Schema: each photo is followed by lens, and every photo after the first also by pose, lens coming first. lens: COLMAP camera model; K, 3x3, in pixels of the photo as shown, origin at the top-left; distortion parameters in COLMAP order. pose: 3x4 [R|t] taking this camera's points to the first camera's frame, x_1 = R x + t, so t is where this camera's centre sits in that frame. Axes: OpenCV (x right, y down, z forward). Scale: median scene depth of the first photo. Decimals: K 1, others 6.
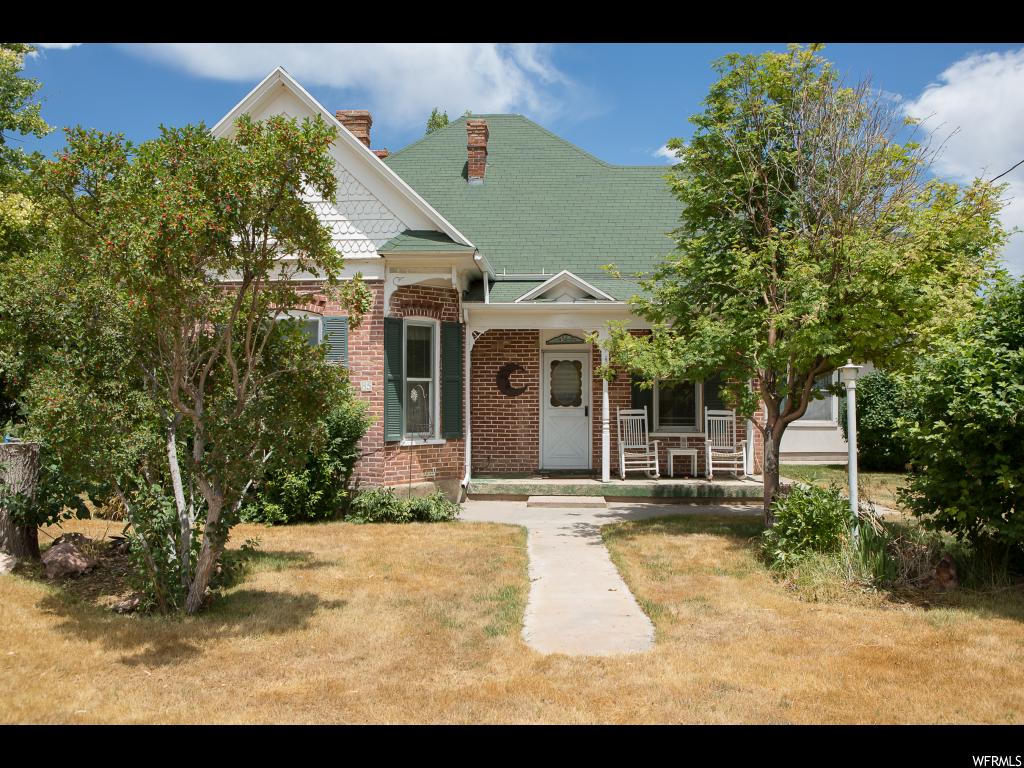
lens RADIAL K [[804.3, 0, 513.1], [0, 804.3, 385.0], [0, 0, 1]] dist [-0.003205, -0.000310]
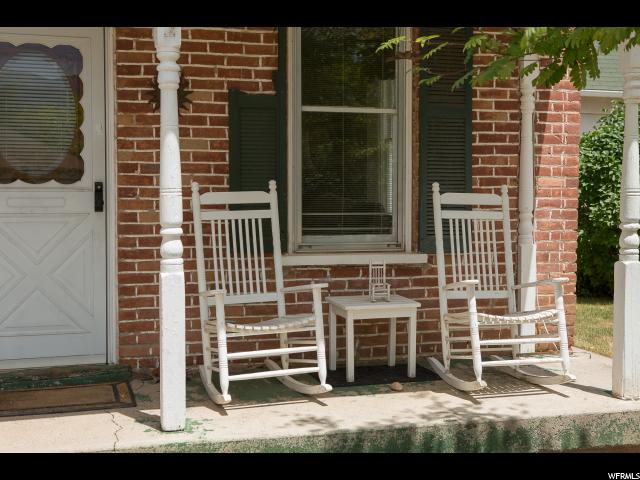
lens RADIAL K [[927.5, 0, 321.1], [0, 927.5, 239.3], [0, 0, 1]] dist [0.134154, 0.000000]
pose [[0.943198, -0.020707, 0.331584, 0.049746], [-0.005121, 0.997031, 0.076828, 0.020347], [-0.332191, -0.074162, 0.940292, 0.614683]]
